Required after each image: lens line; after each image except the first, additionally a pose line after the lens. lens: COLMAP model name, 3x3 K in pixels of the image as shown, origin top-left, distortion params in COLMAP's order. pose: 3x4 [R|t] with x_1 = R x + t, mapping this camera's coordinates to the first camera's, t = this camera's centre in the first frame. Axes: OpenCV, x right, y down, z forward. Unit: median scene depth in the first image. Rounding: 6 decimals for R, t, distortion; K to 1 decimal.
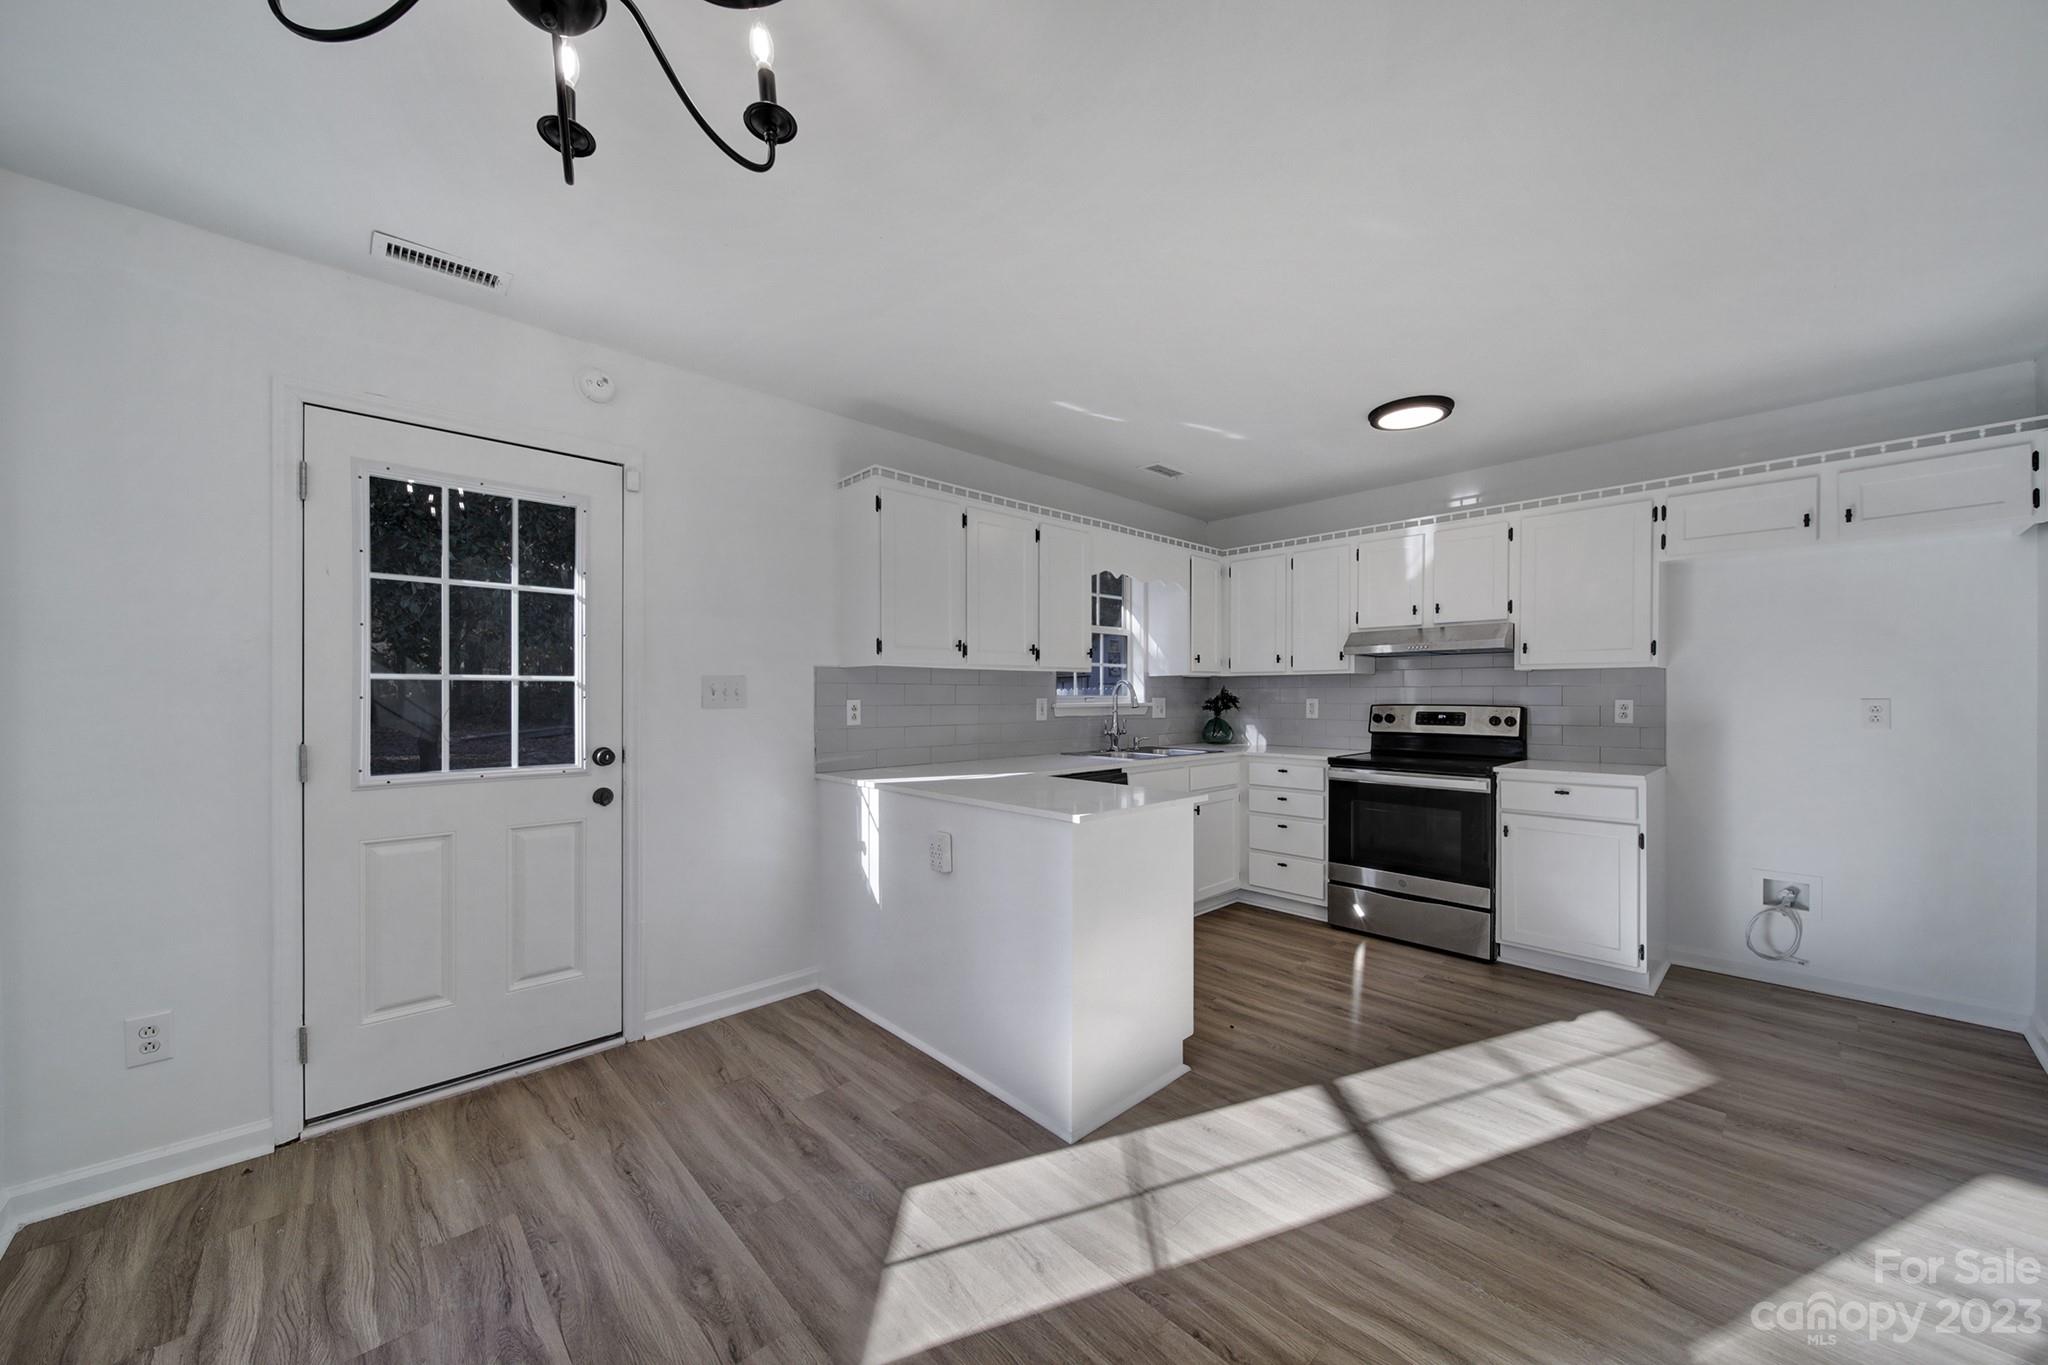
lens RADIAL K [[726.6, 0, 986.3], [0, 726.6, 692.9], [0, 0, 1]] dist [0.000529, -0.000040]
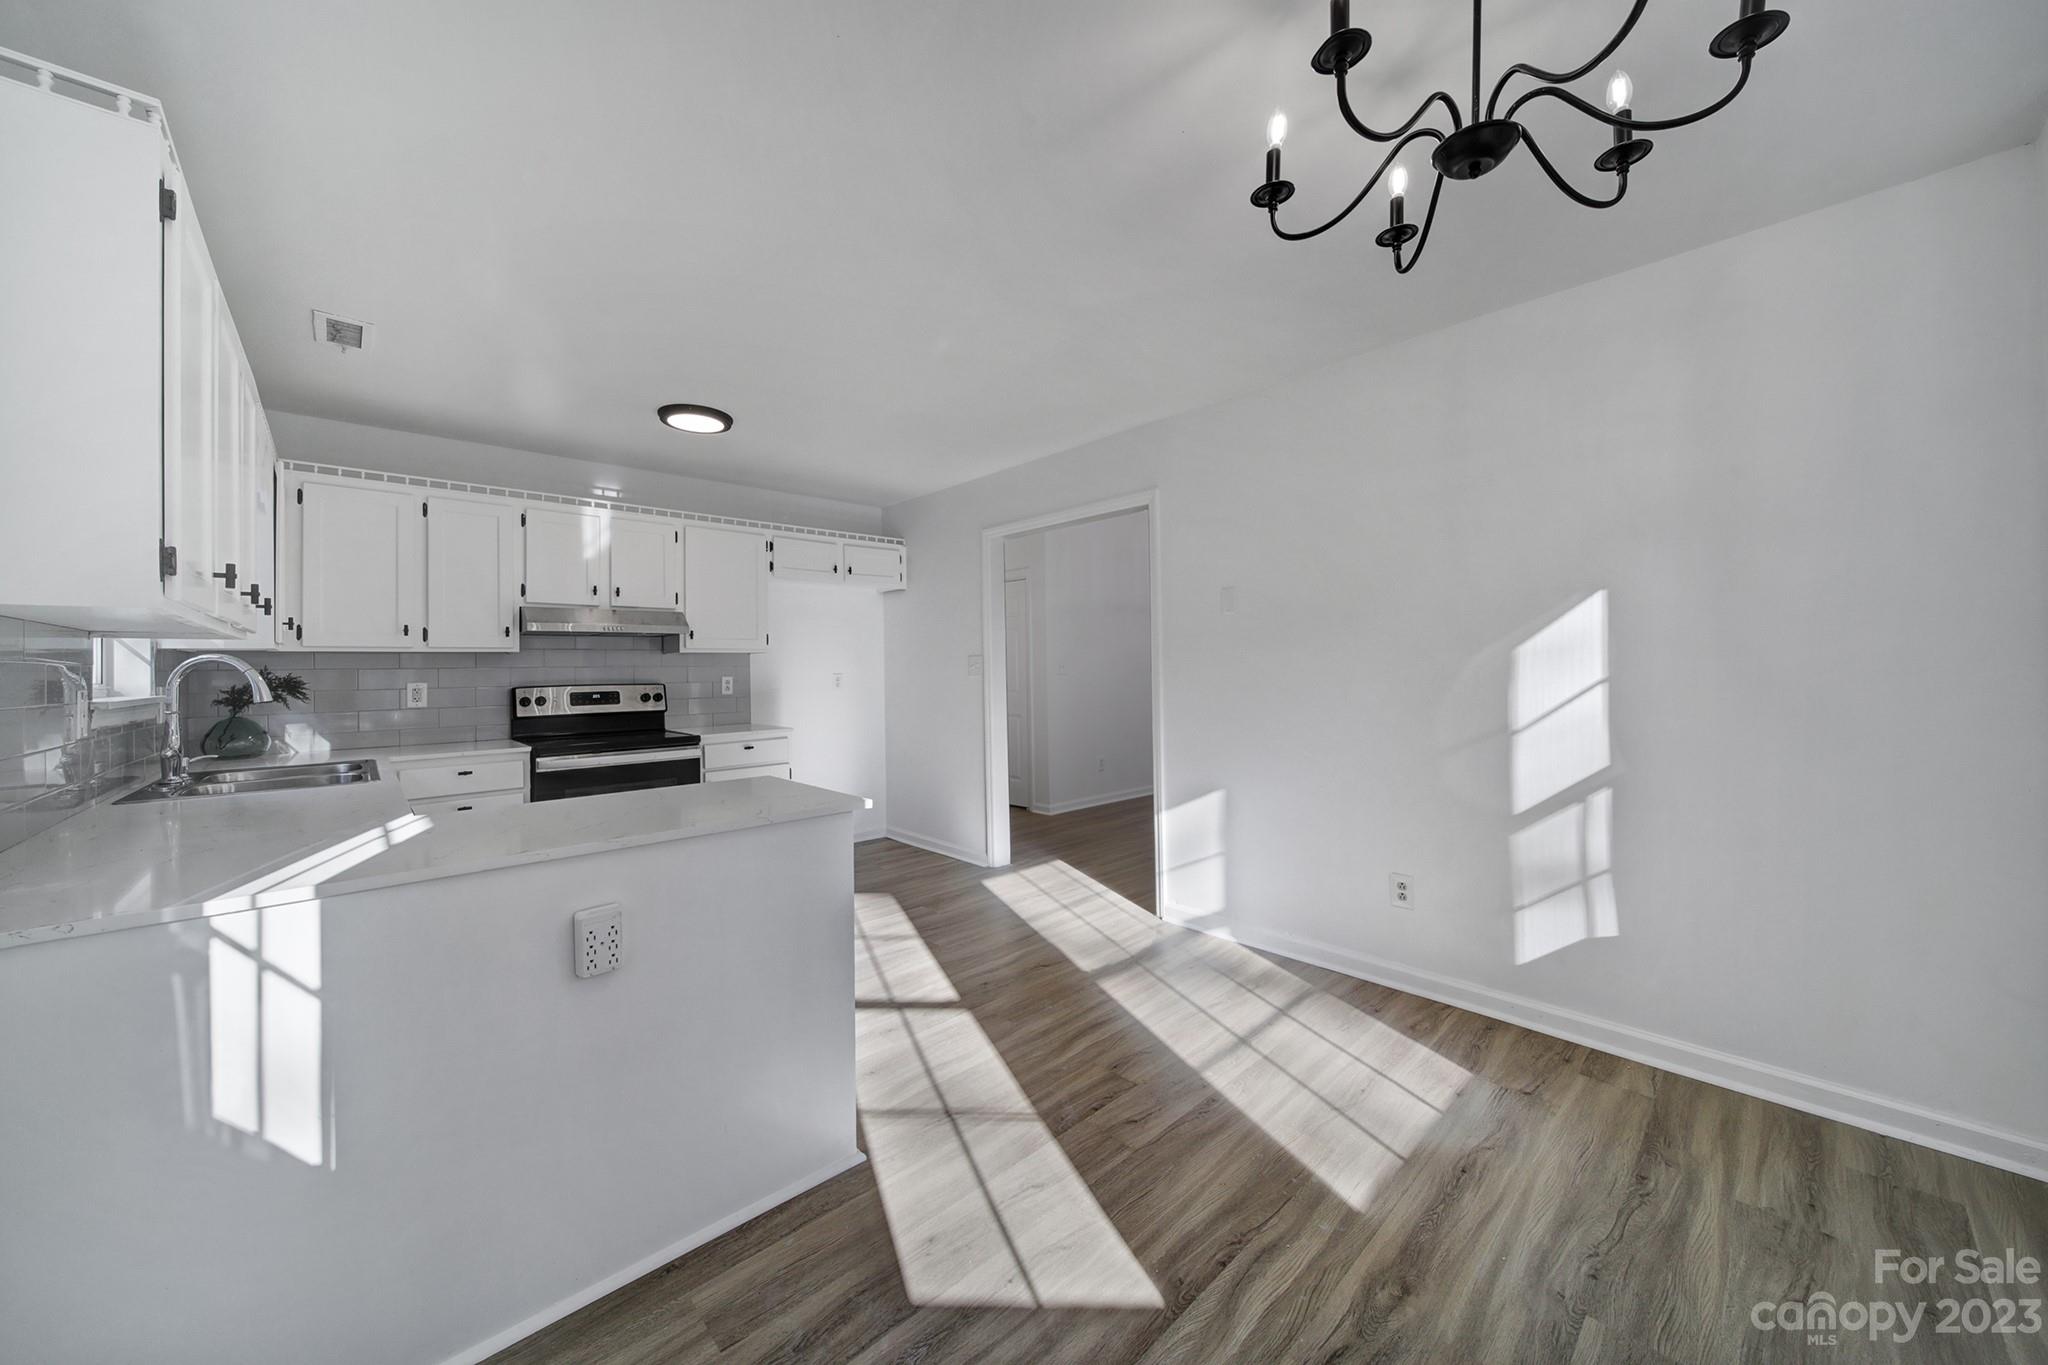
lens RADIAL K [[739.7, 0, 1028.2], [0, 739.7, 655.8], [0, 0, 1]] dist [-0.000780, -0.000156]
pose [[-0.025275, 0.016773, 0.999540, -0.545326], [0.011878, 0.999794, -0.016476, -0.000204], [-0.999610, 0.011456, -0.025469, 0.528263]]
